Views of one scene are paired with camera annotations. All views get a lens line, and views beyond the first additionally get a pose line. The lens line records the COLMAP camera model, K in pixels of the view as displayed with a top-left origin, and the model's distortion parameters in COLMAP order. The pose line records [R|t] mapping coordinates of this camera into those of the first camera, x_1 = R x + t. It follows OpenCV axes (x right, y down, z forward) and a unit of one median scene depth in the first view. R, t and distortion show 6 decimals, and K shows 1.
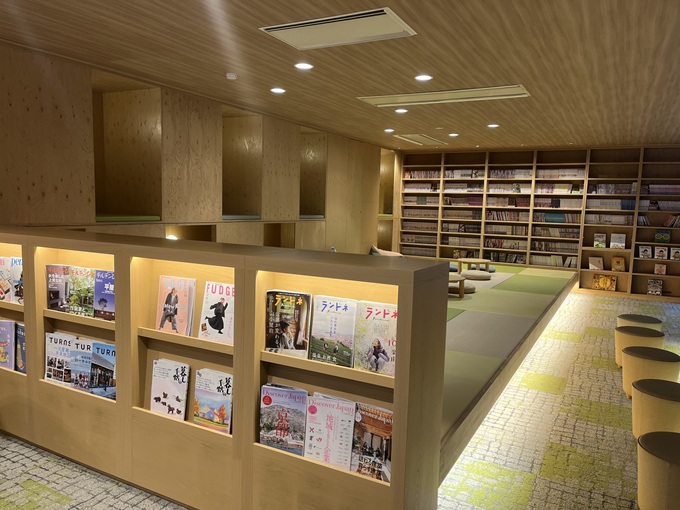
lens RADIAL K [[514.5, 0, 339.4], [0, 514.5, 254.5], [0, 0, 1]] dist [0.011959, 0.002177]
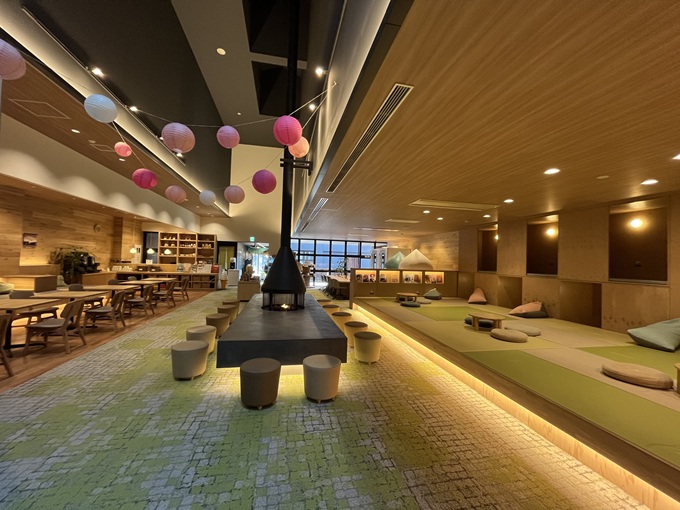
lens RADIAL K [[274.7, 0, 338.9], [0, 274.7, 254.2], [0, 0, 1]] dist [-0.000601, -0.000052]
pose [[-0.759982, -0.065808, -0.646604, 1.007310], [-0.112329, 0.993189, 0.030944, -0.098805], [0.640164, 0.096149, -0.762198, 1.325729]]
